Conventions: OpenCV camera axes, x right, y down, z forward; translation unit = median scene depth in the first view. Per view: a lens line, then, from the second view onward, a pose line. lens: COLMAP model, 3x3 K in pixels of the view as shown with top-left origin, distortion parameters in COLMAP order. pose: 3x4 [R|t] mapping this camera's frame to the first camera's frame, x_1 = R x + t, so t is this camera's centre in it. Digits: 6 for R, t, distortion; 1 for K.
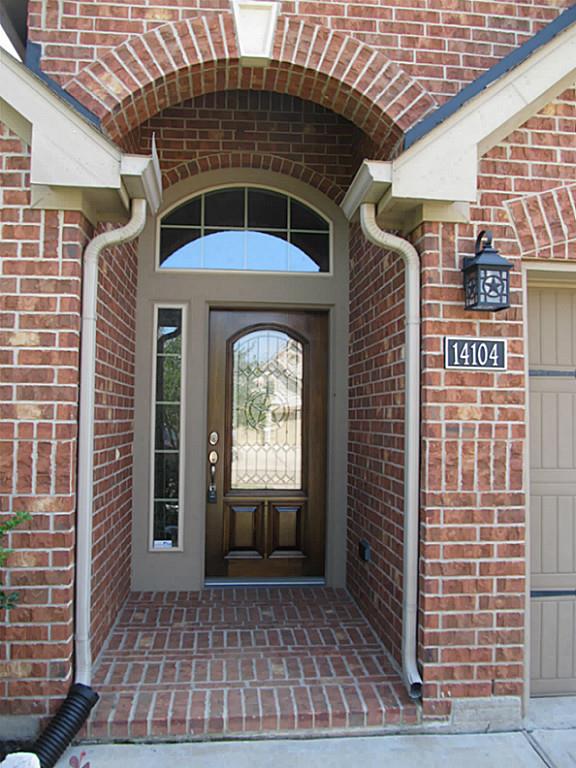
lens RADIAL K [[638.5, 0, 287.7], [0, 638.5, 380.1], [0, 0, 1]] dist [-0.043982, 0.009113]
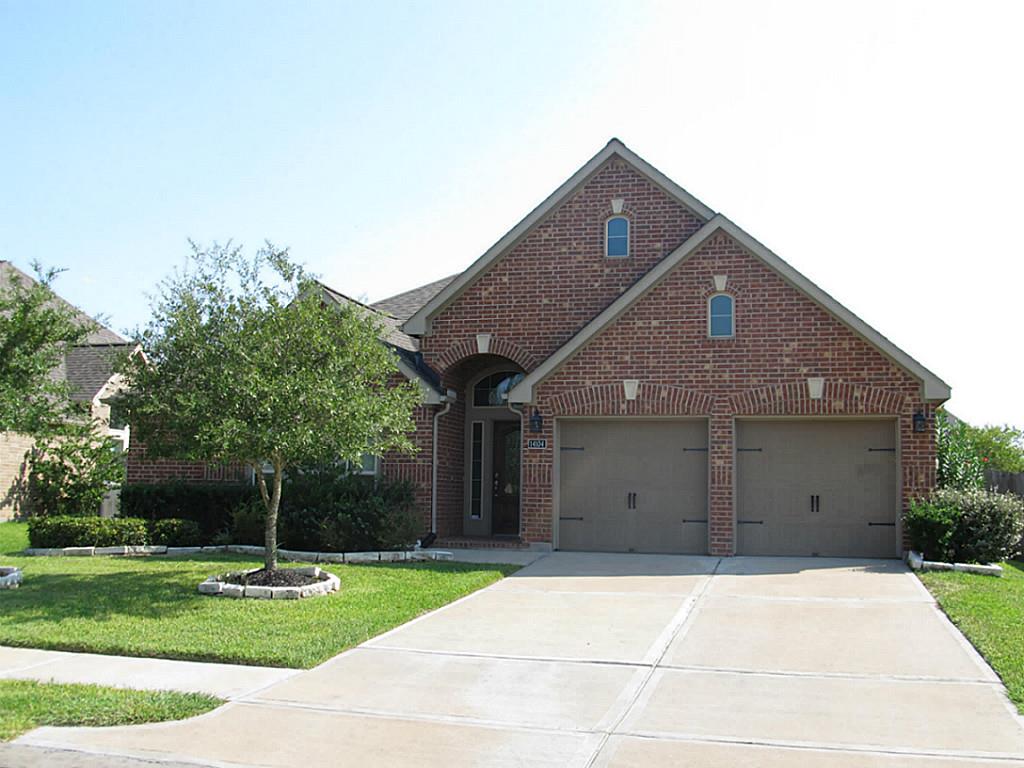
lens RADIAL K [[1106.6, 0, 512.0], [0, 1106.6, 384.0], [0, 0, 1]] dist [-0.007327, -0.000770]
pose [[0.934256, -0.034827, -0.354900, 2.336186], [0.016522, 0.998378, -0.054479, -0.041150], [0.356221, 0.045034, 0.933316, -4.730359]]
